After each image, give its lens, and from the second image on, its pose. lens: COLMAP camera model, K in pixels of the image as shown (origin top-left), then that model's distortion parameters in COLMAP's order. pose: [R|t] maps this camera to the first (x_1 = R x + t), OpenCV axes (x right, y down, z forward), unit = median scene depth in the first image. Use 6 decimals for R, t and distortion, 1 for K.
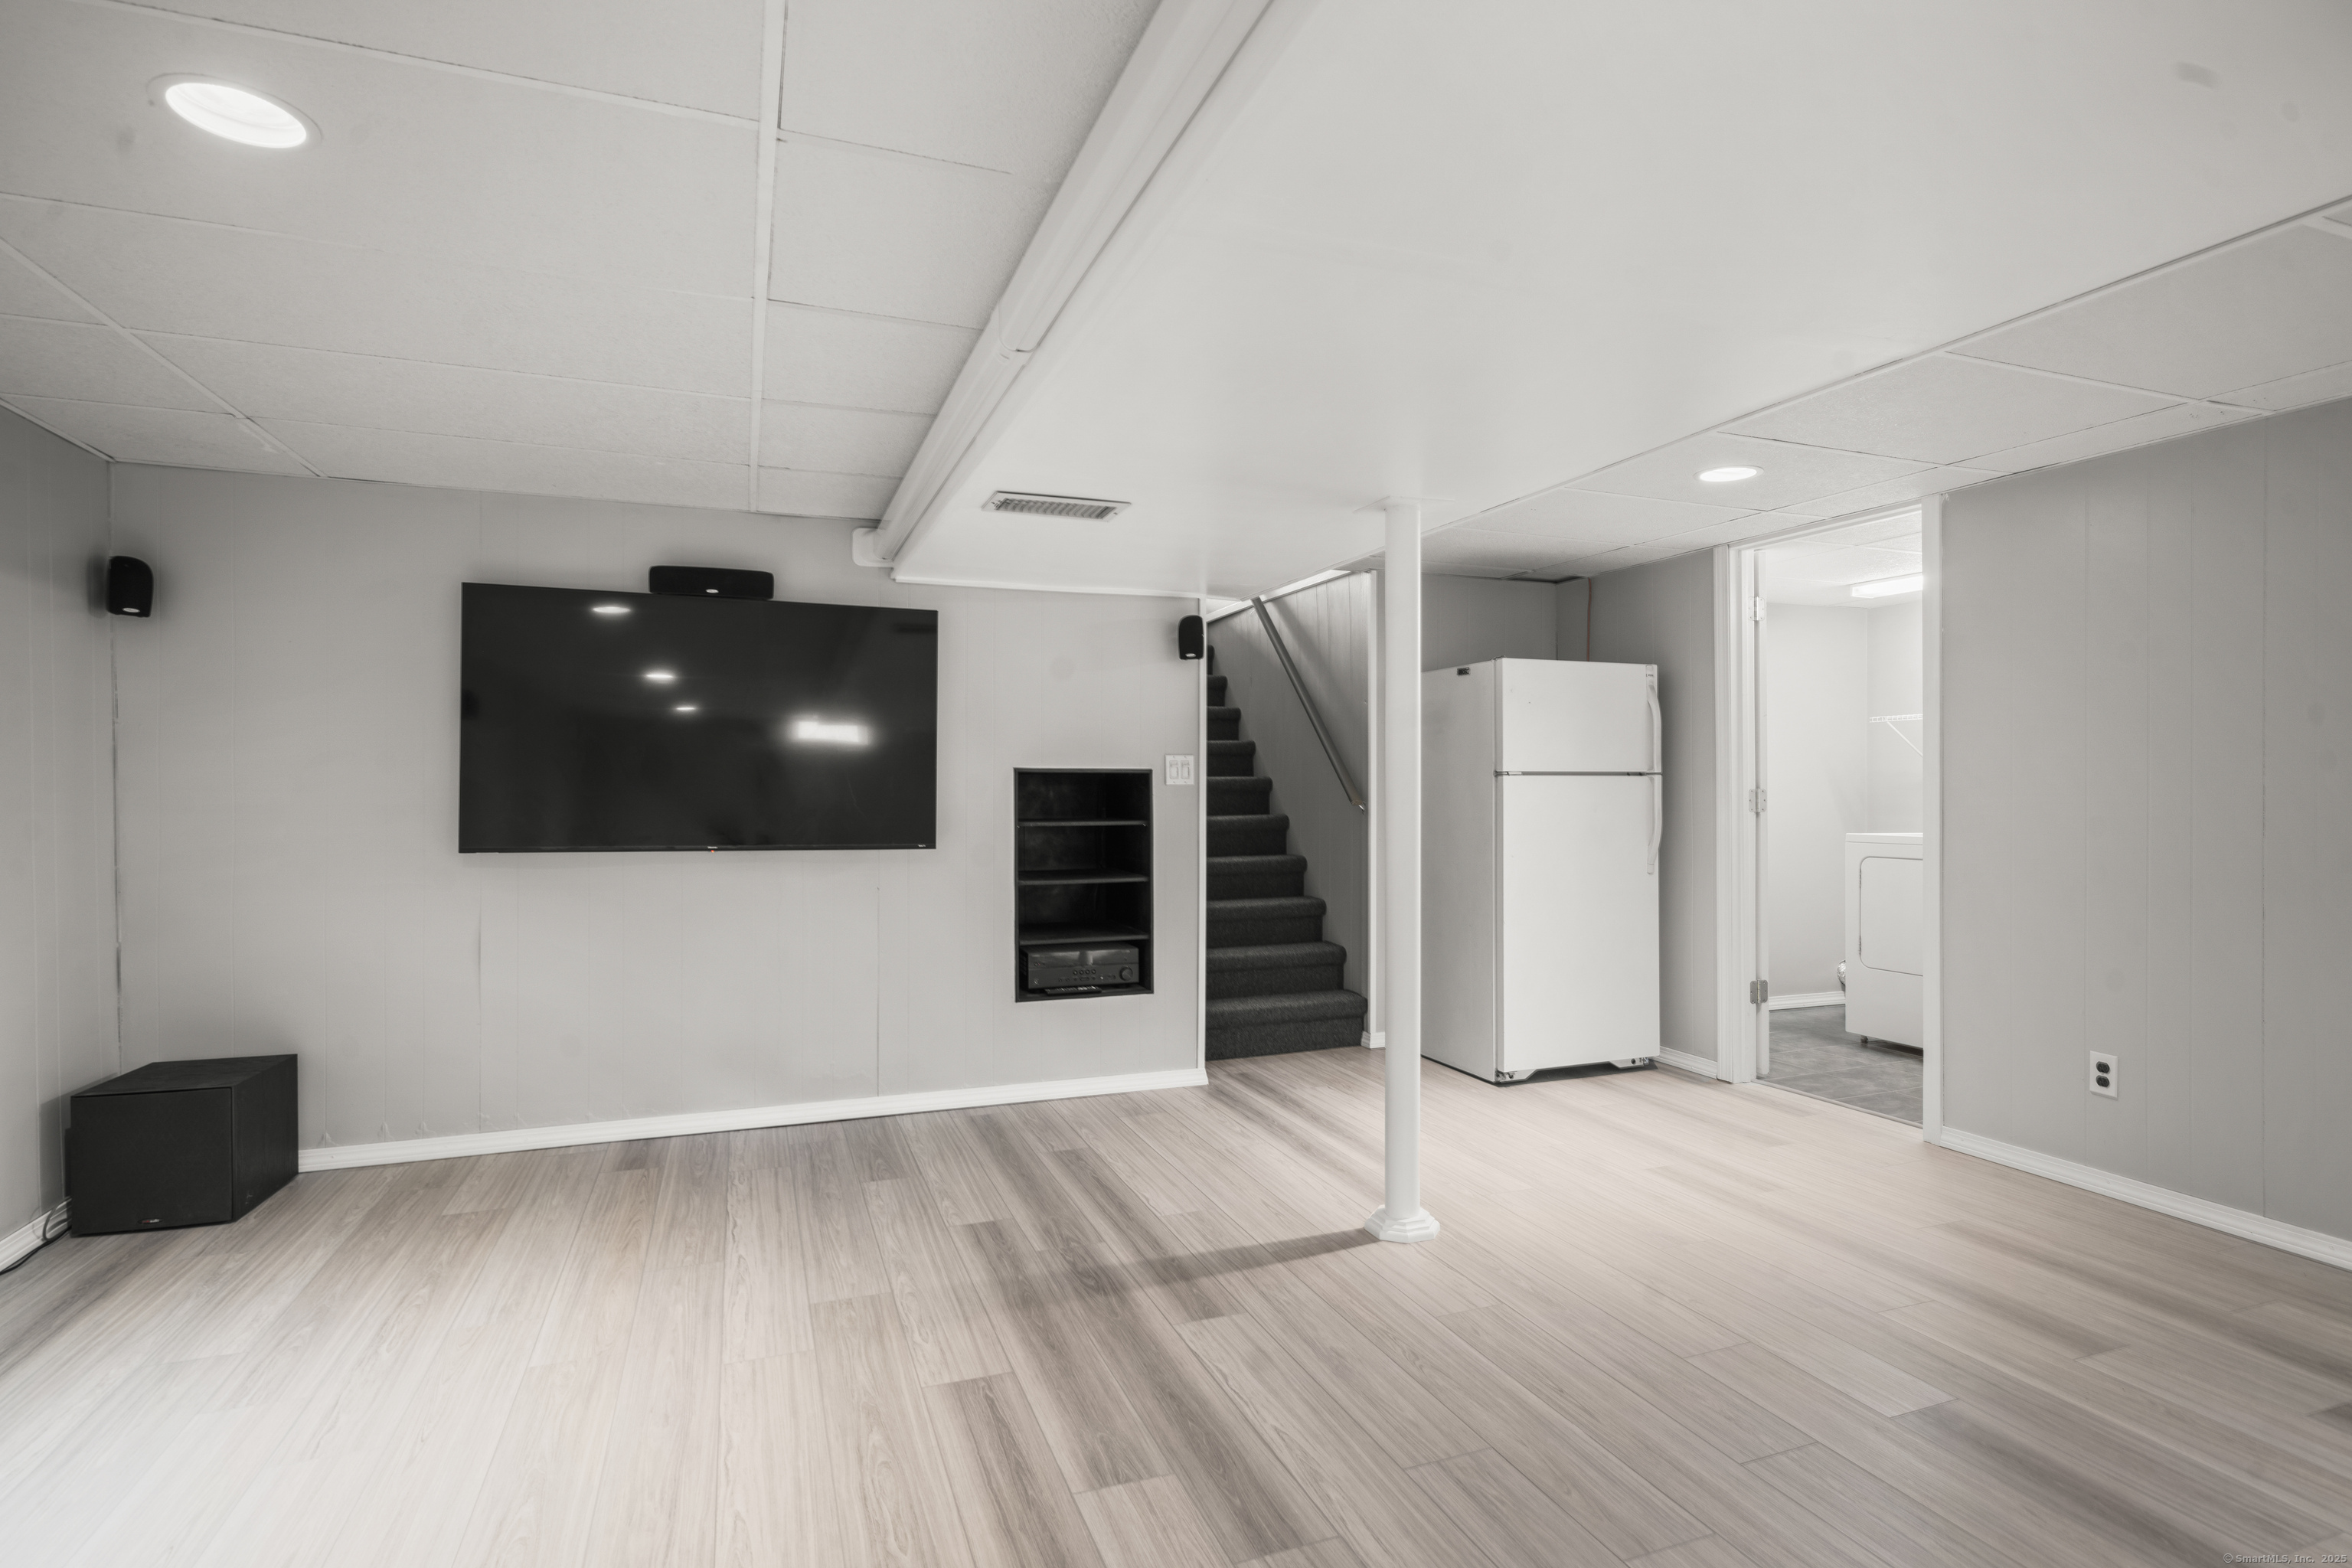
lens RADIAL K [[1158.7, 0, 1172.0], [0, 1158.7, 792.1], [0, 0, 1]] dist [0.000483, 0.000588]
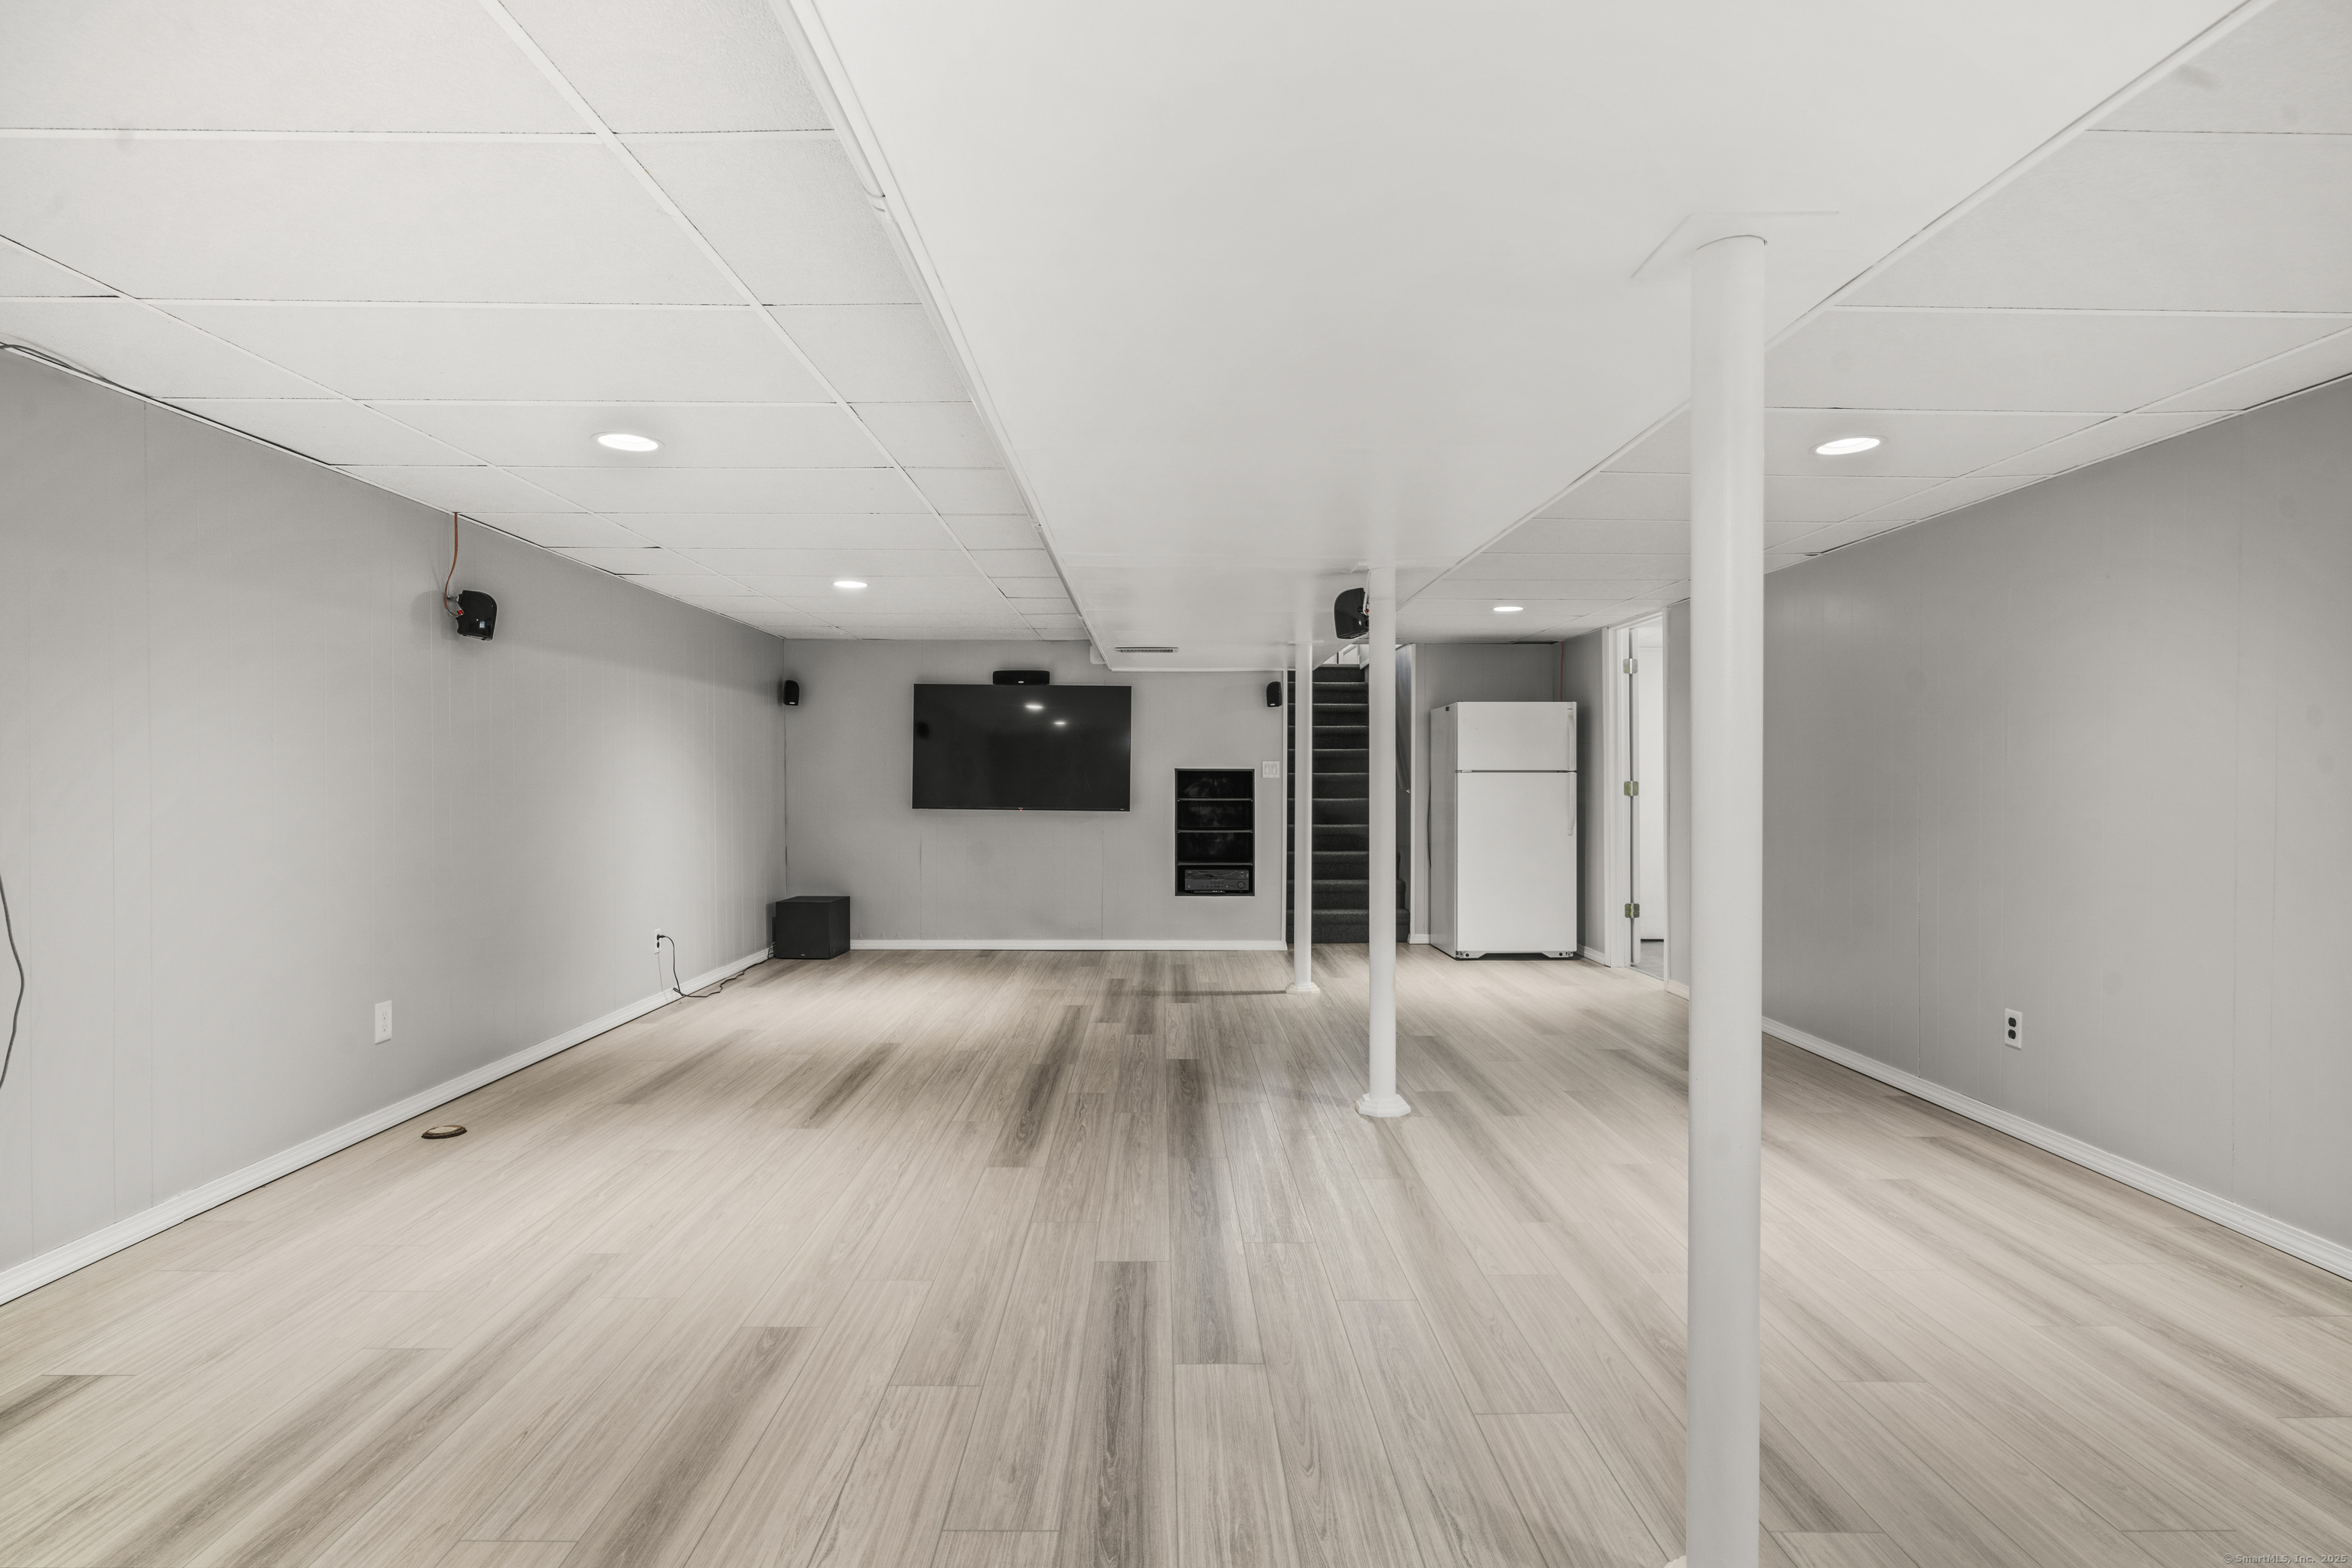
lens RADIAL K [[1158.7, 0, 1172.0], [0, 1158.7, 792.1], [0, 0, 1]] dist [0.000483, 0.000588]
pose [[0.940444, 0.006067, -0.339895, 0.578158], [-0.004469, 0.999975, 0.005486, 0.008032], [0.339919, -0.003640, 0.940448, -0.873310]]
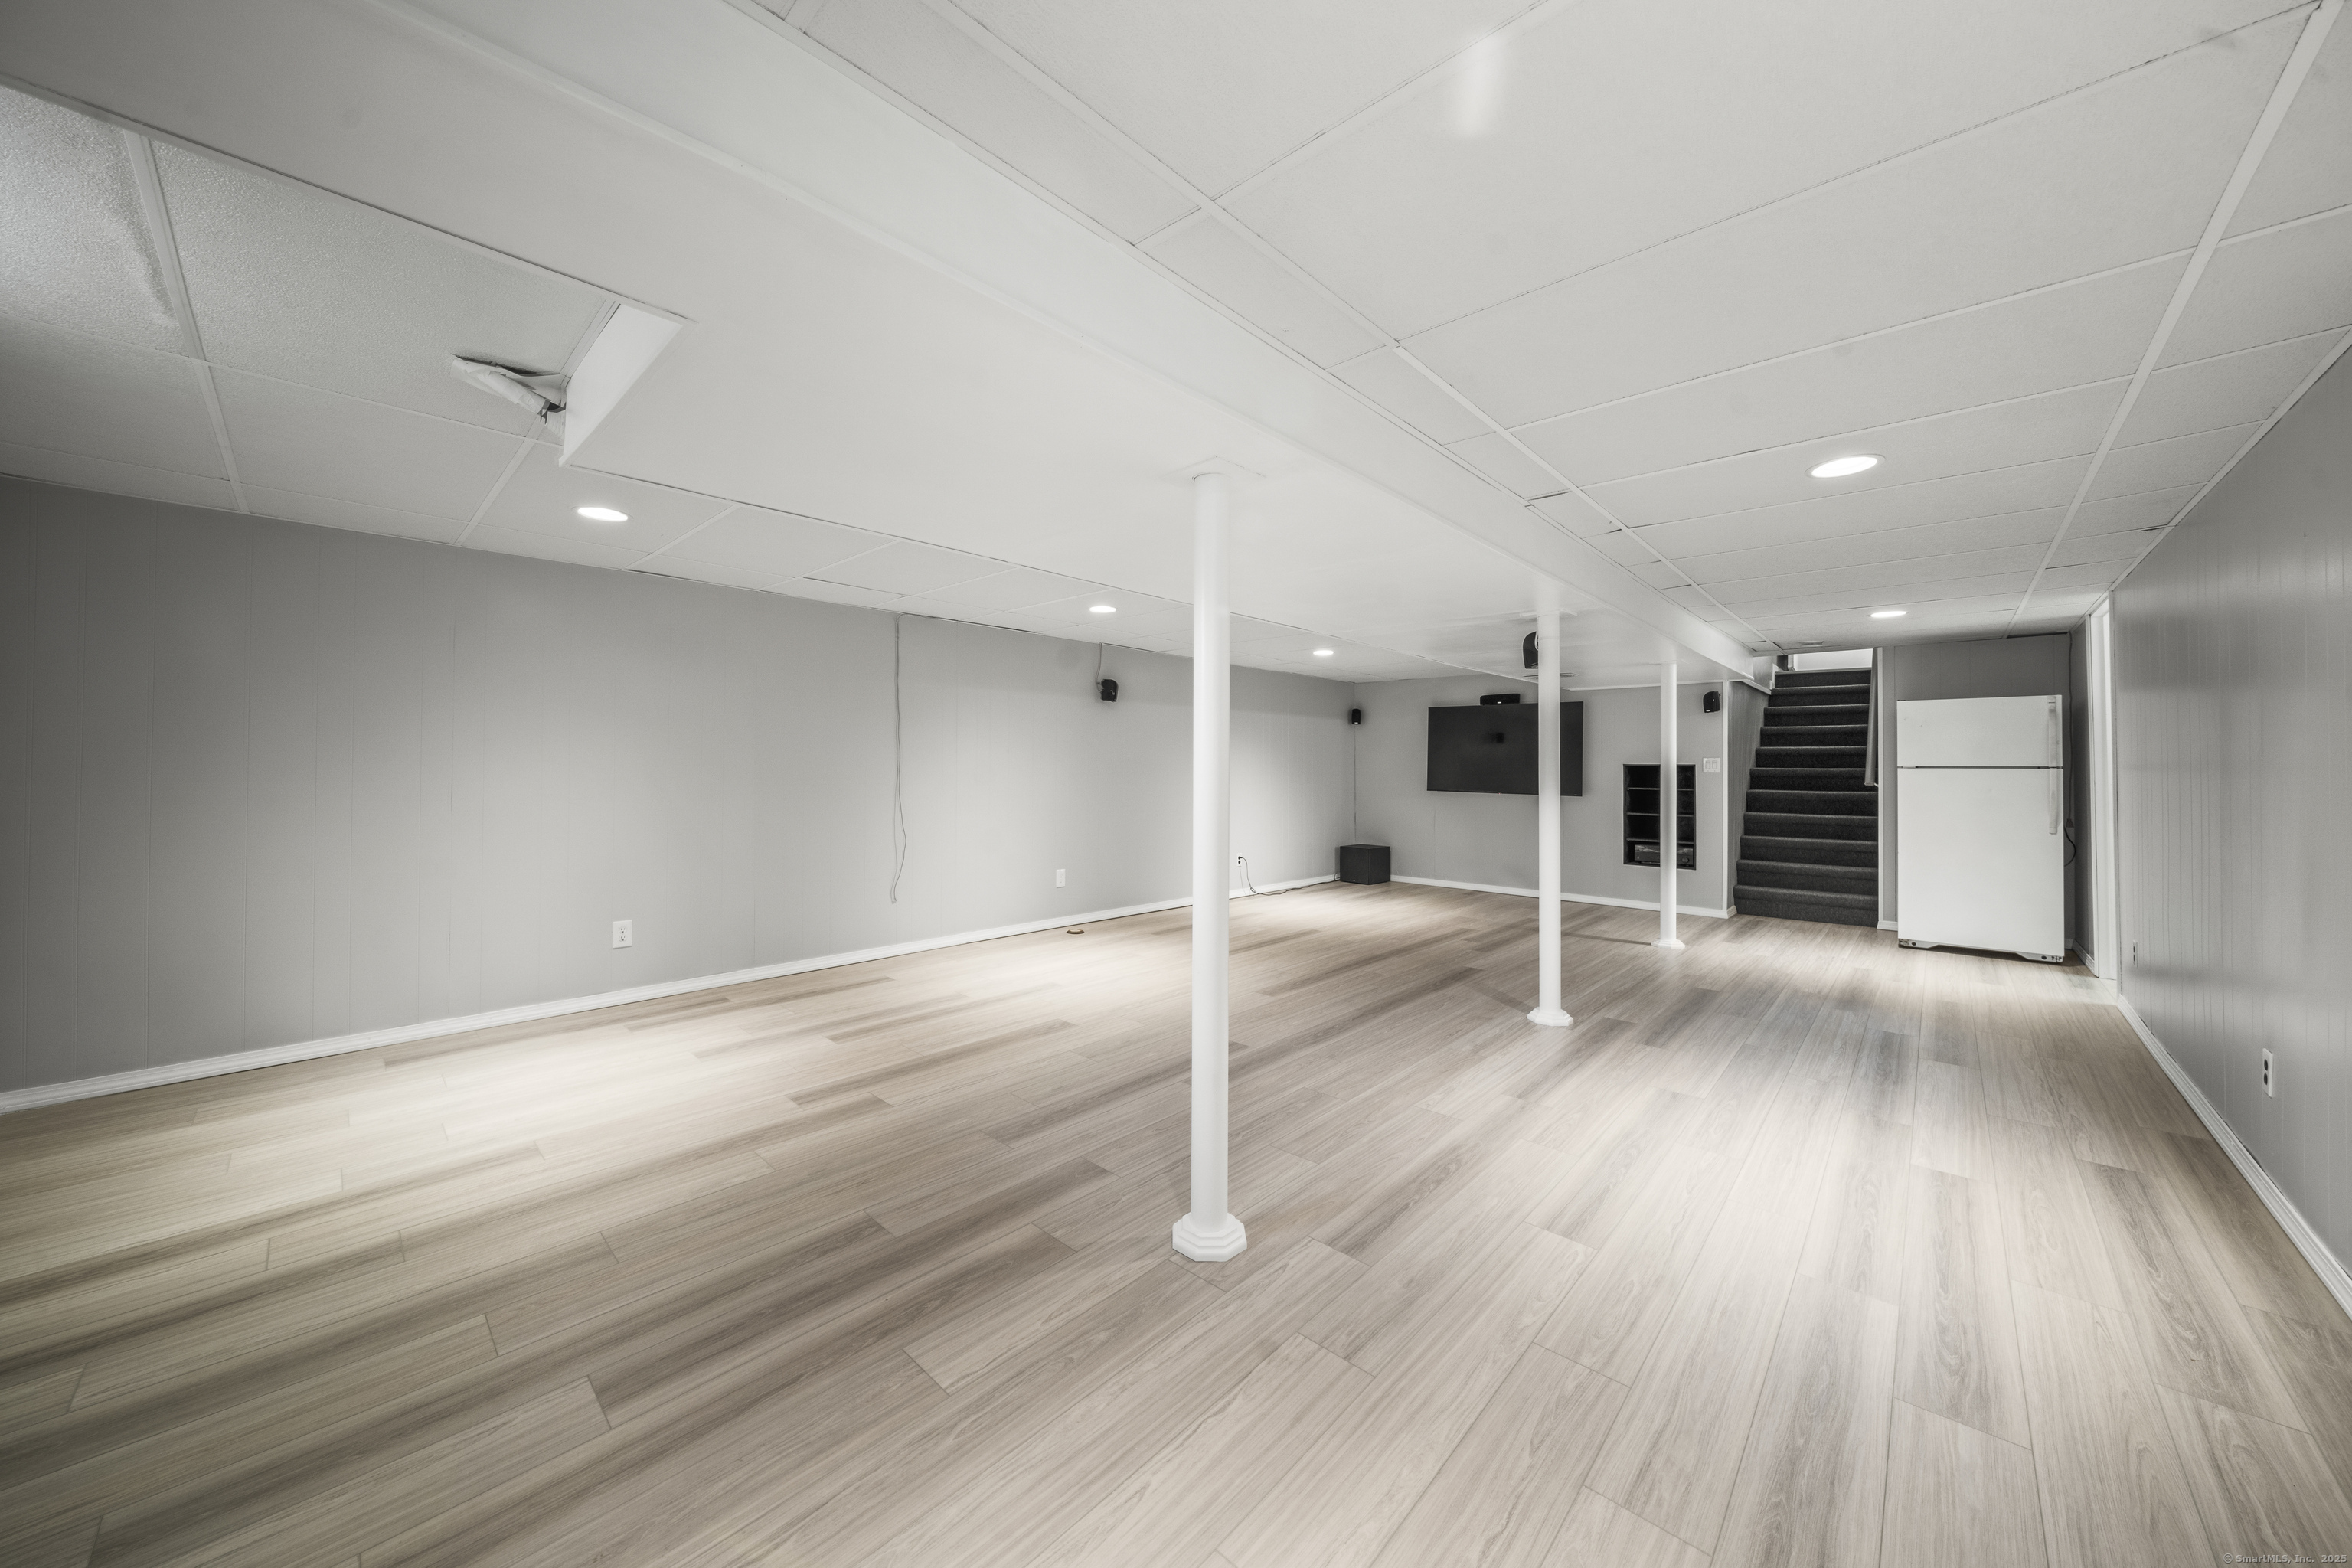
lens RADIAL K [[822.2, 0, 1175.9], [0, 822.2, 753.3], [0, 0, 1]] dist [-0.002103, -0.000116]
pose [[0.446792, -0.011169, -0.894568, 1.130599], [-0.014594, 0.999698, -0.019770, 0.004473], [0.894519, 0.021888, 0.446494, -0.661397]]
